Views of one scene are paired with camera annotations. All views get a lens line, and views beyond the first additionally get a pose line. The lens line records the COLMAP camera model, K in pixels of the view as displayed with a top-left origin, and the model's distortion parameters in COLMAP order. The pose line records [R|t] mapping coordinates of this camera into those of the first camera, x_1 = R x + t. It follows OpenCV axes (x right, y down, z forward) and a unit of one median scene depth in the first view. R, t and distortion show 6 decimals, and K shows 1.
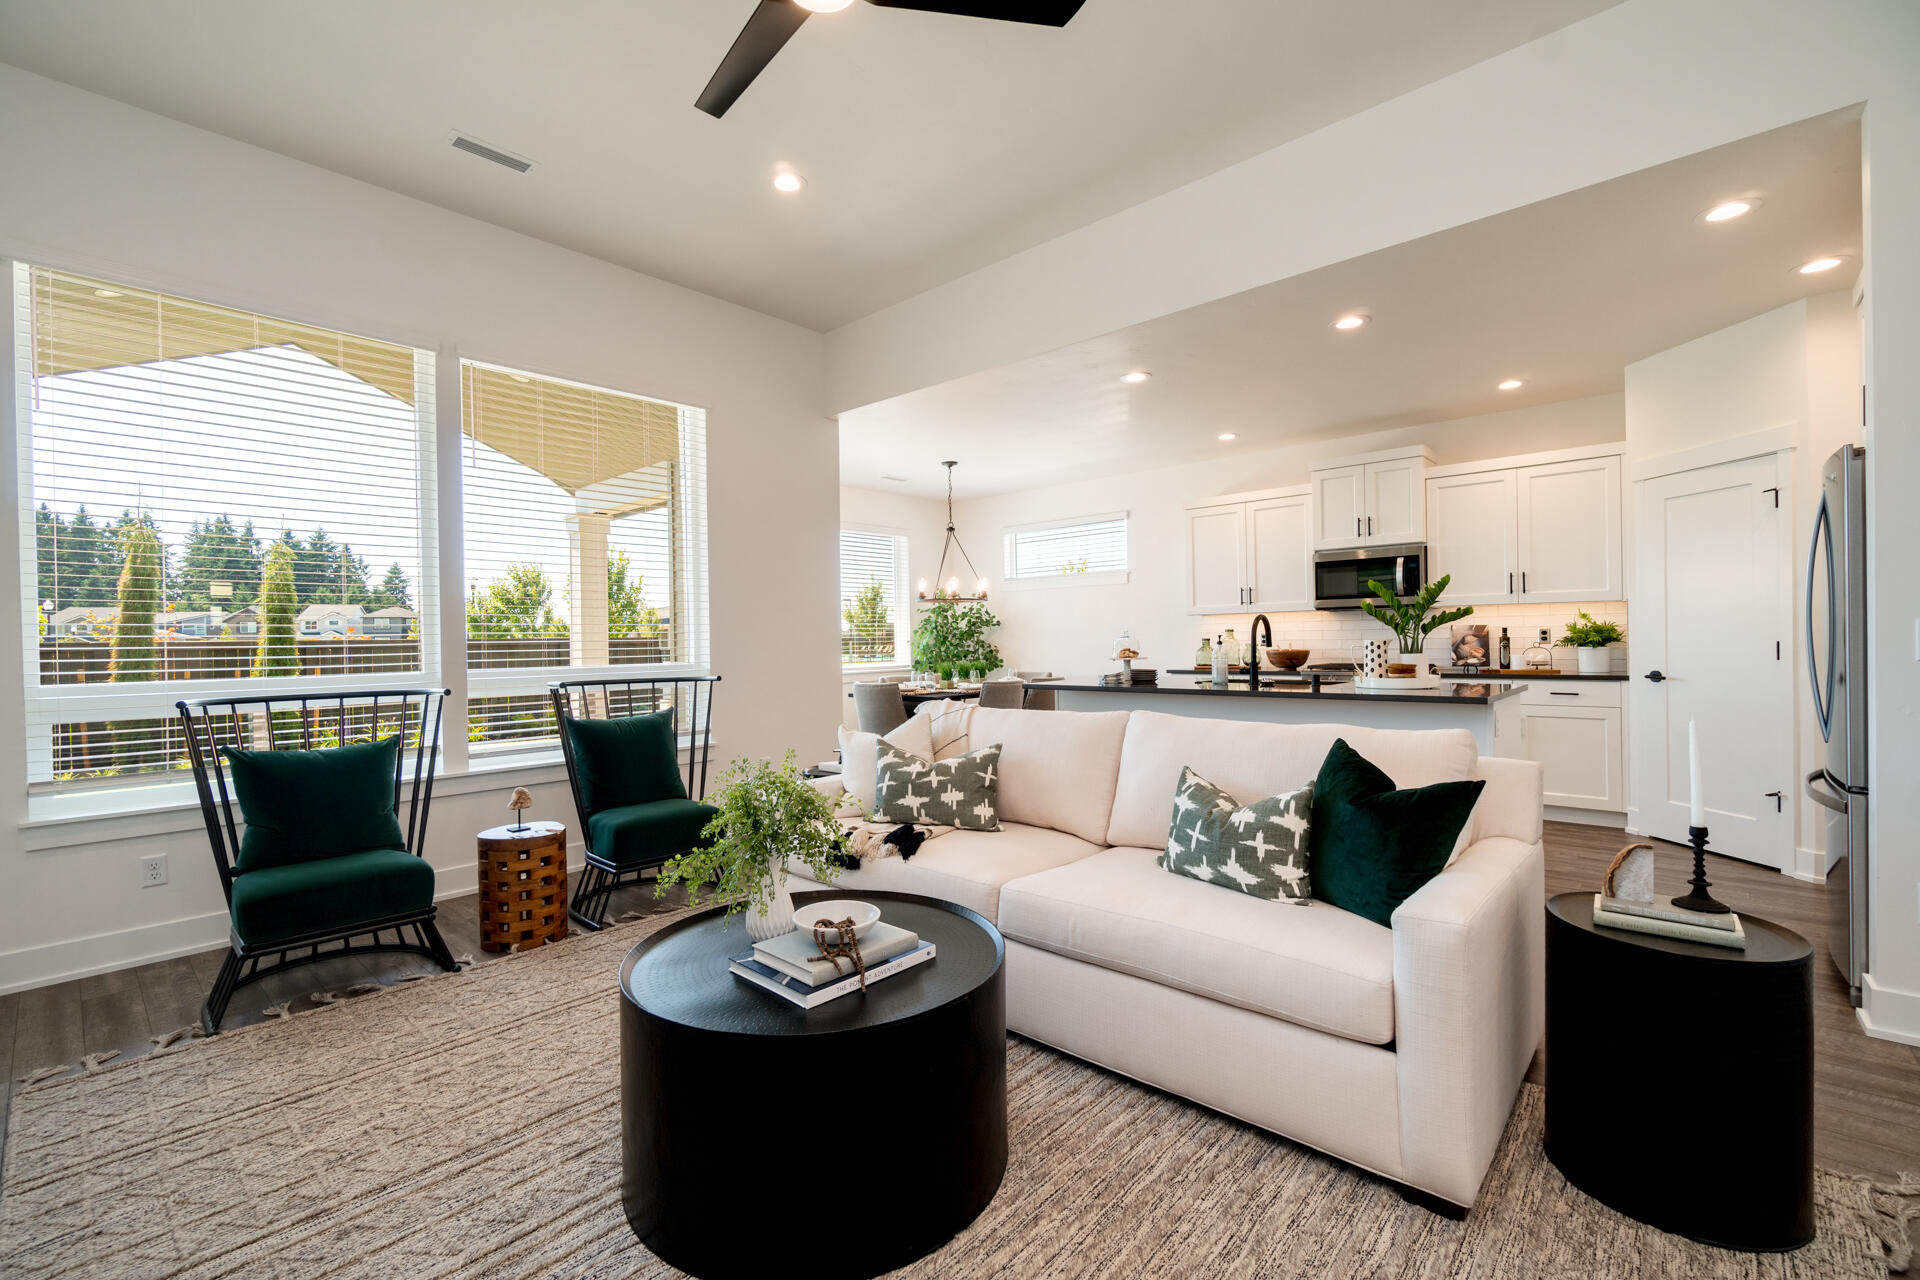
lens RADIAL K [[819.8, 0, 949.7], [0, 819.8, 640.7], [0, 0, 1]] dist [0.002938, 0.000367]
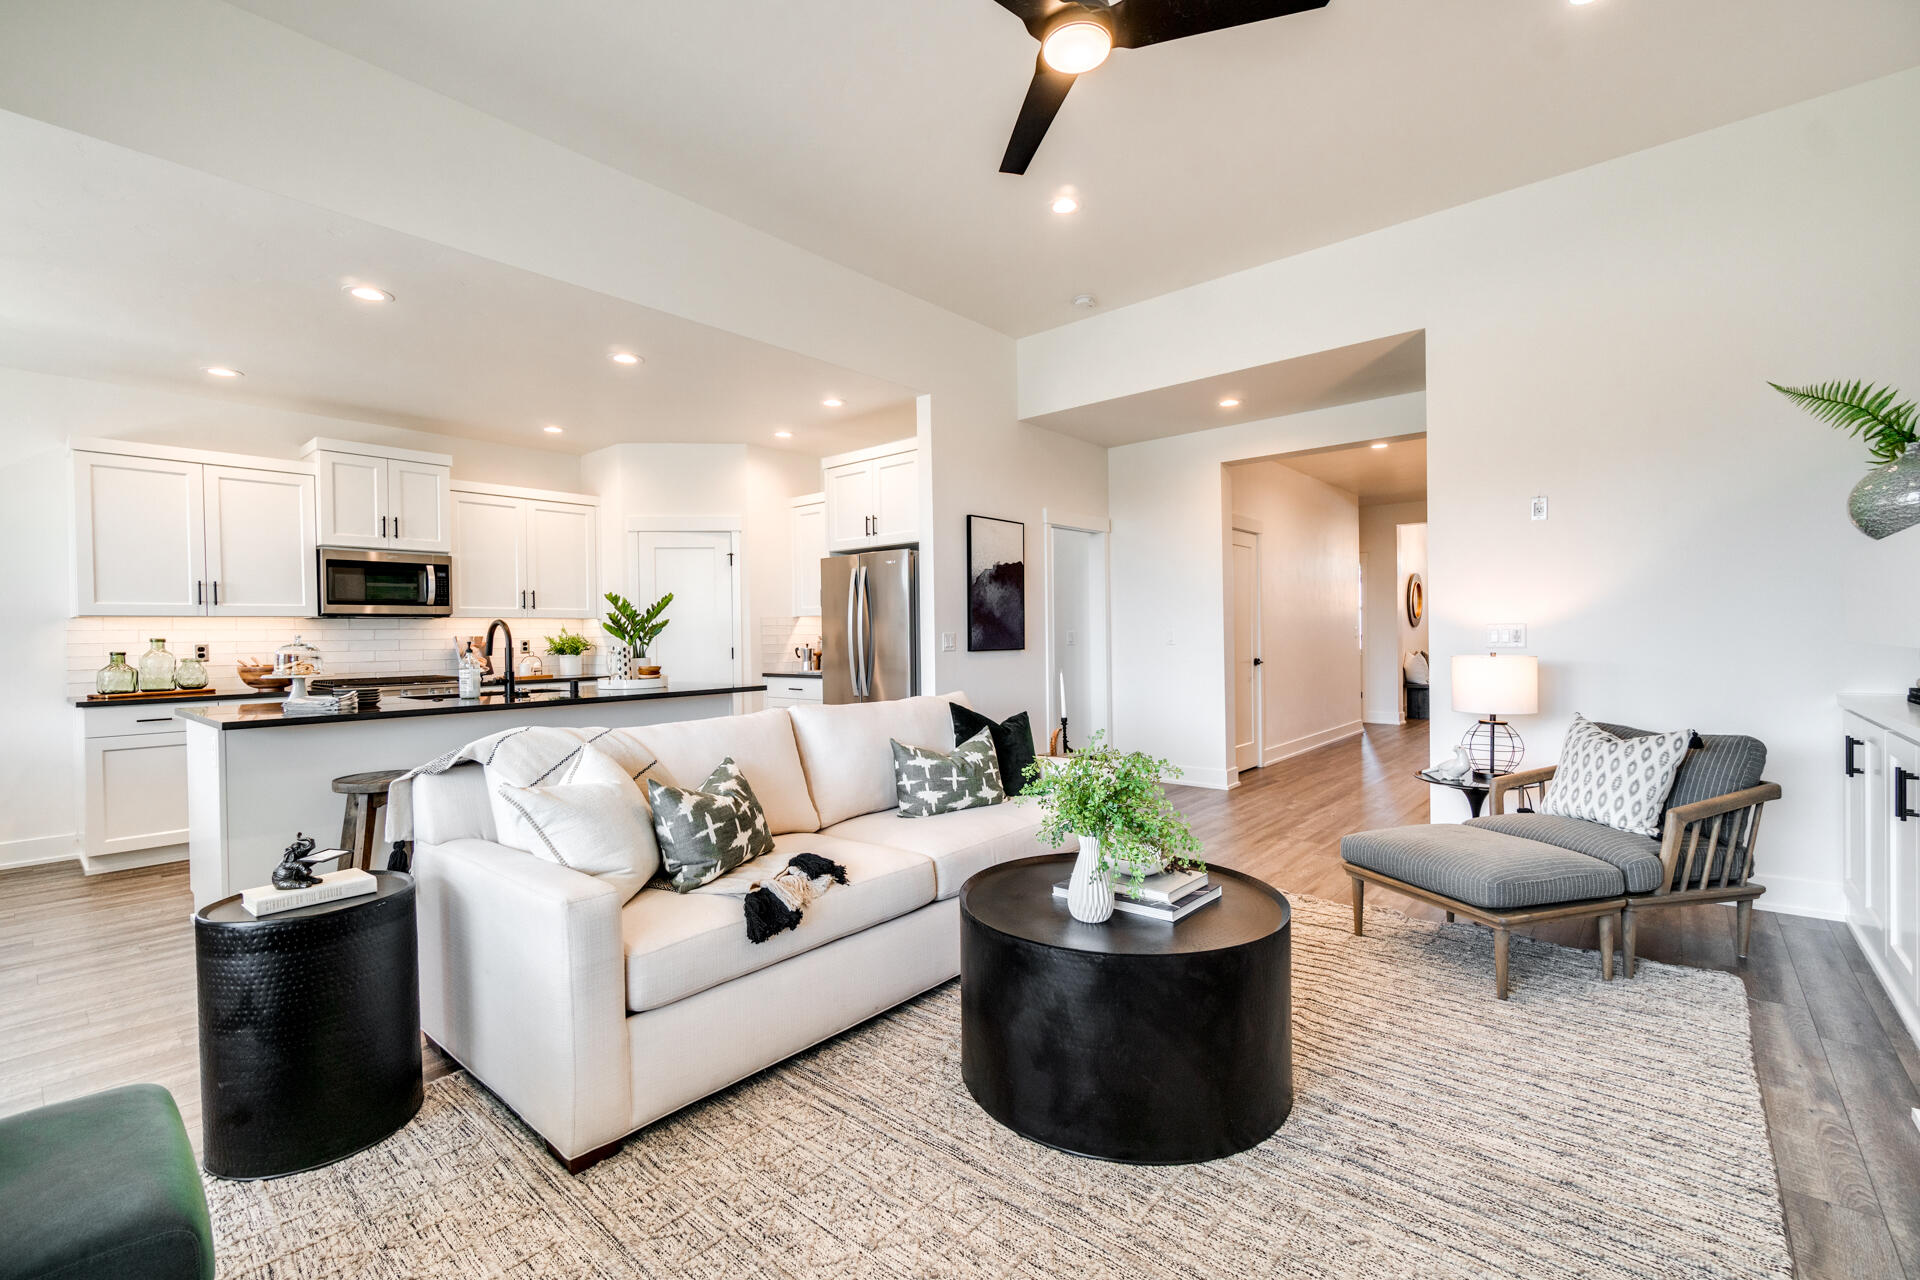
lens RADIAL K [[819.8, 0, 949.7], [0, 819.8, 640.7], [0, 0, 1]] dist [0.002938, 0.000367]
pose [[-0.014786, 0.009404, 0.999846, -0.459319], [0.016665, 0.999819, -0.009157, 0.006926], [-0.999752, 0.016527, -0.014940, 0.434180]]
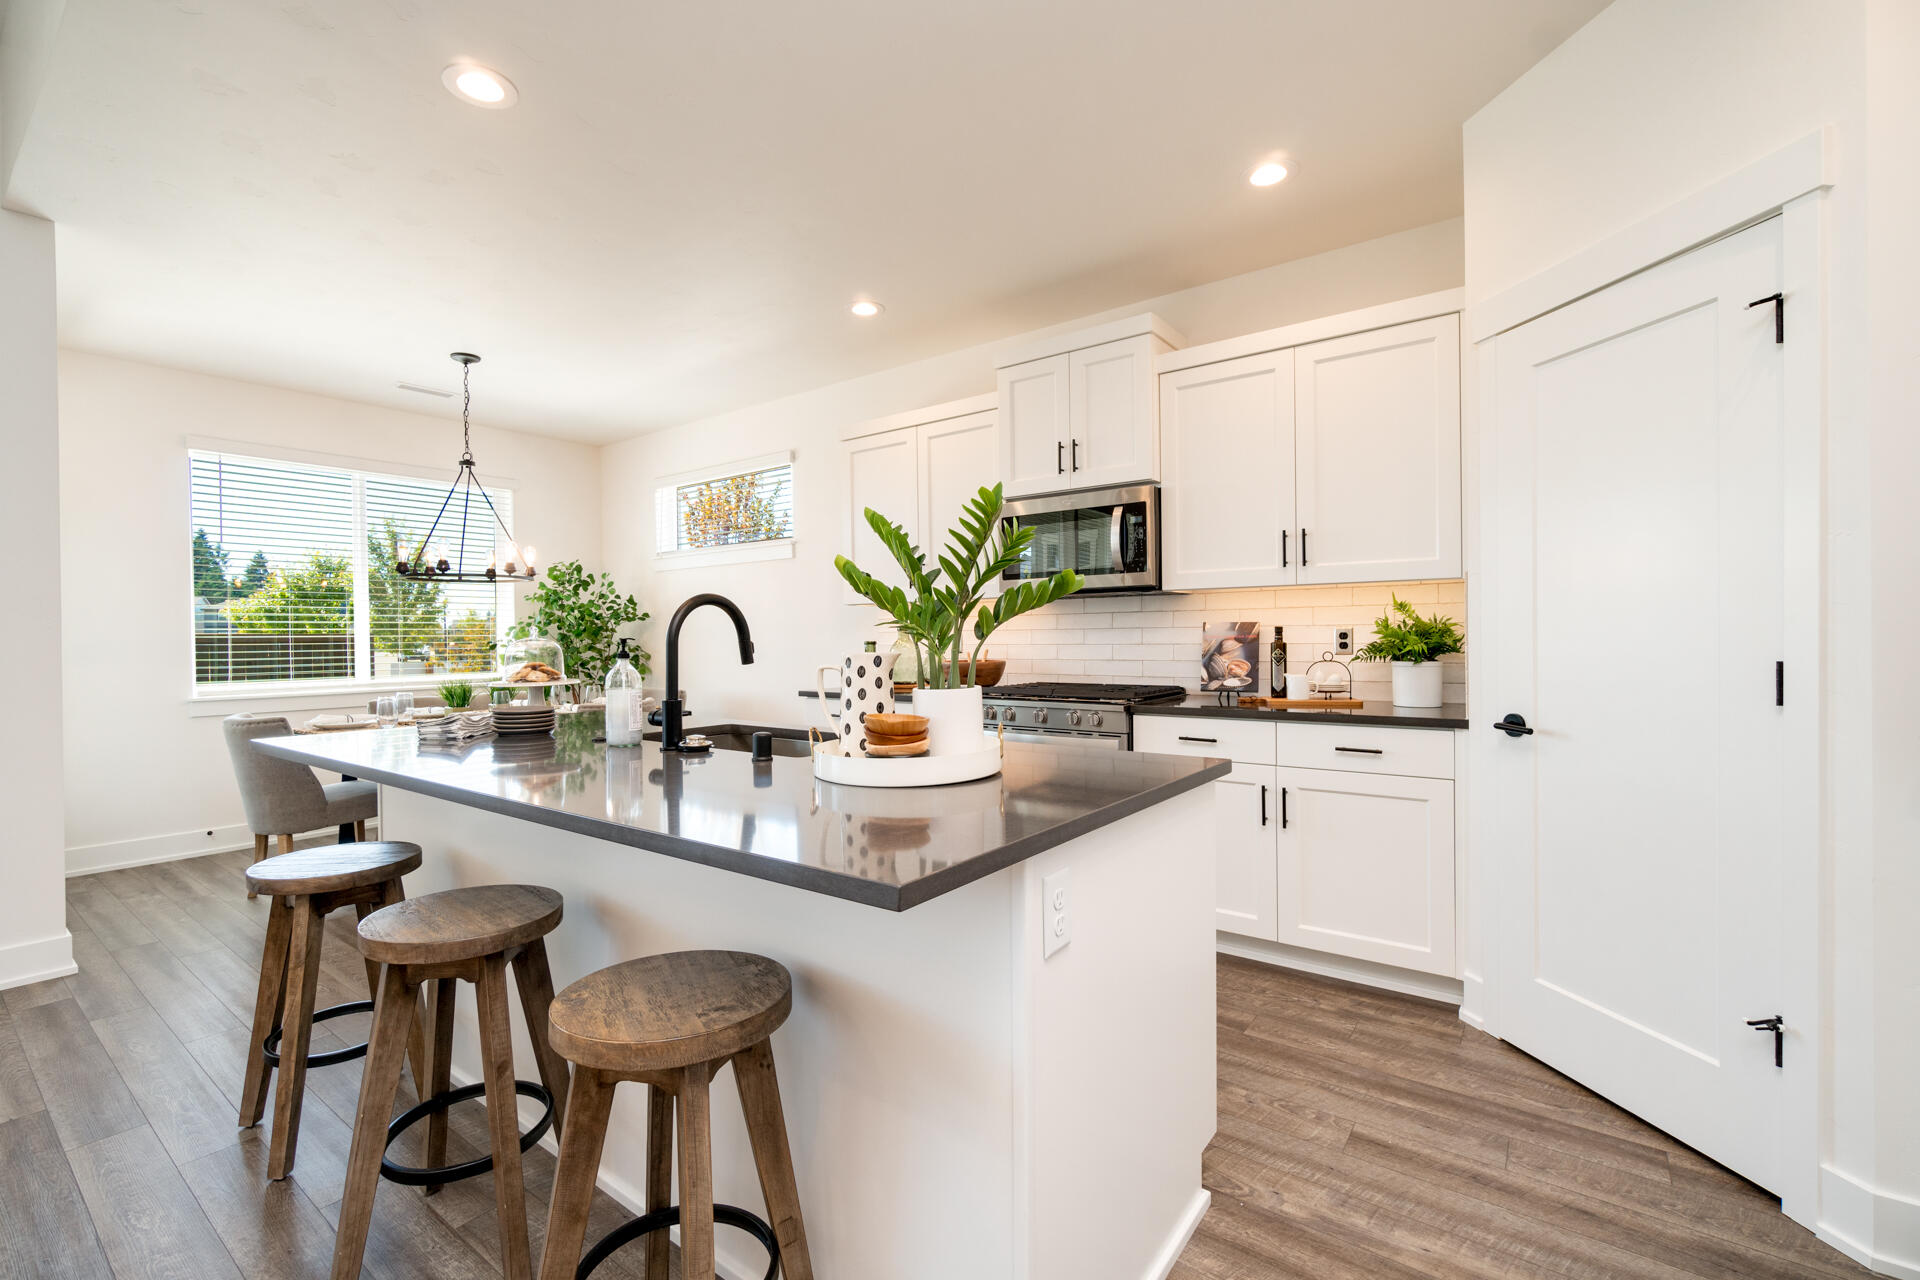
lens RADIAL K [[819.8, 0, 949.7], [0, 819.8, 640.7], [0, 0, 1]] dist [0.002938, 0.000367]
pose [[0.995696, 0.004272, 0.092583, 0.403939], [-0.004474, 0.999988, 0.001971, -0.006204], [-0.092574, -0.002376, 0.995703, 0.459051]]
